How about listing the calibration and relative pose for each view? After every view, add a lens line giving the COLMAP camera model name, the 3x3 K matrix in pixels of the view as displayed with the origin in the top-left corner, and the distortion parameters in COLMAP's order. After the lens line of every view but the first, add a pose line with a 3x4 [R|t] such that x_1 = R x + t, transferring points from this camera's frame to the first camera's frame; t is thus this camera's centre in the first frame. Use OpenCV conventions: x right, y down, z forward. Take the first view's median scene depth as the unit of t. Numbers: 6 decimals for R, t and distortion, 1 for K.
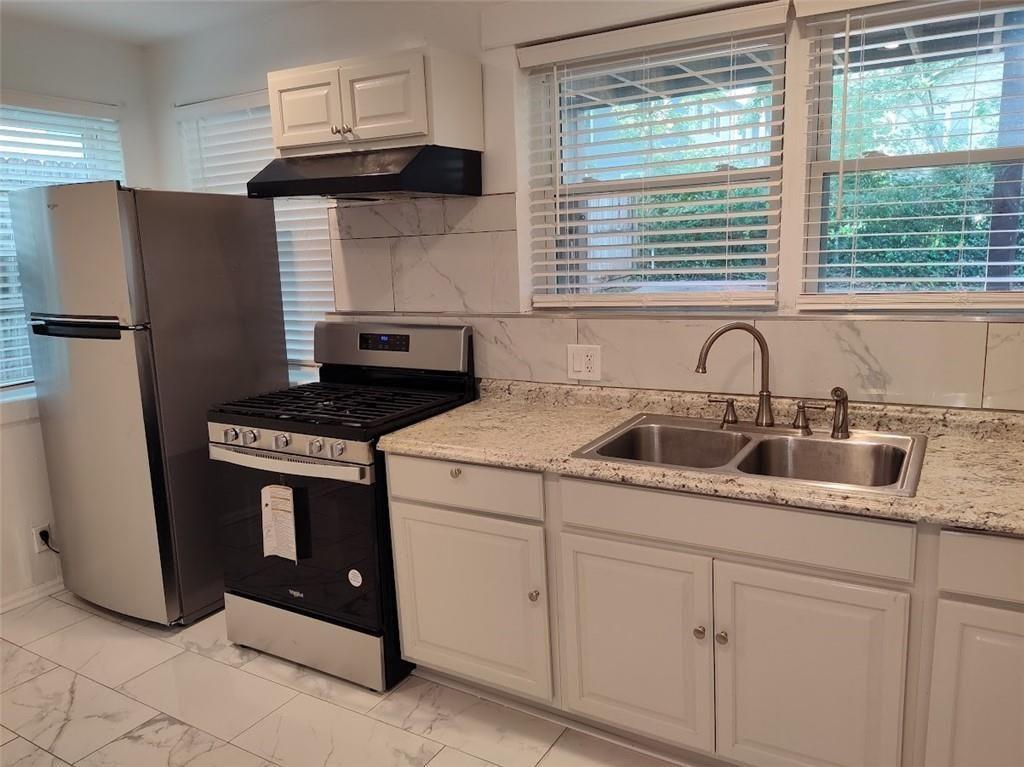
lens RADIAL K [[761.4, 0, 507.0], [0, 761.4, 390.6], [0, 0, 1]] dist [0.078947, -0.112200]
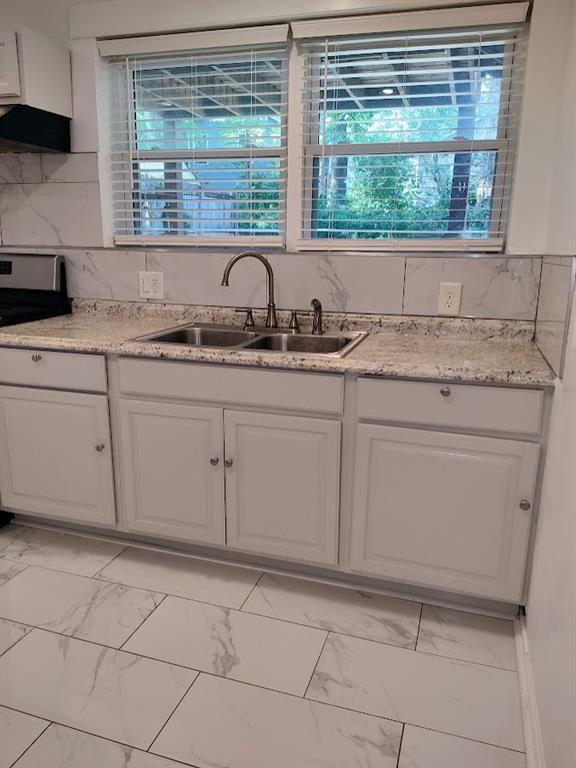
lens RADIAL K [[571.0, 0, 305.1], [0, 571.0, 386.4], [0, 0, 1]] dist [0.078947, -0.112200]
pose [[0.967323, 0.001948, 0.253540, 0.121098], [-0.011918, 0.999214, 0.037796, 0.112585], [-0.253267, -0.039582, 0.966586, -0.060613]]
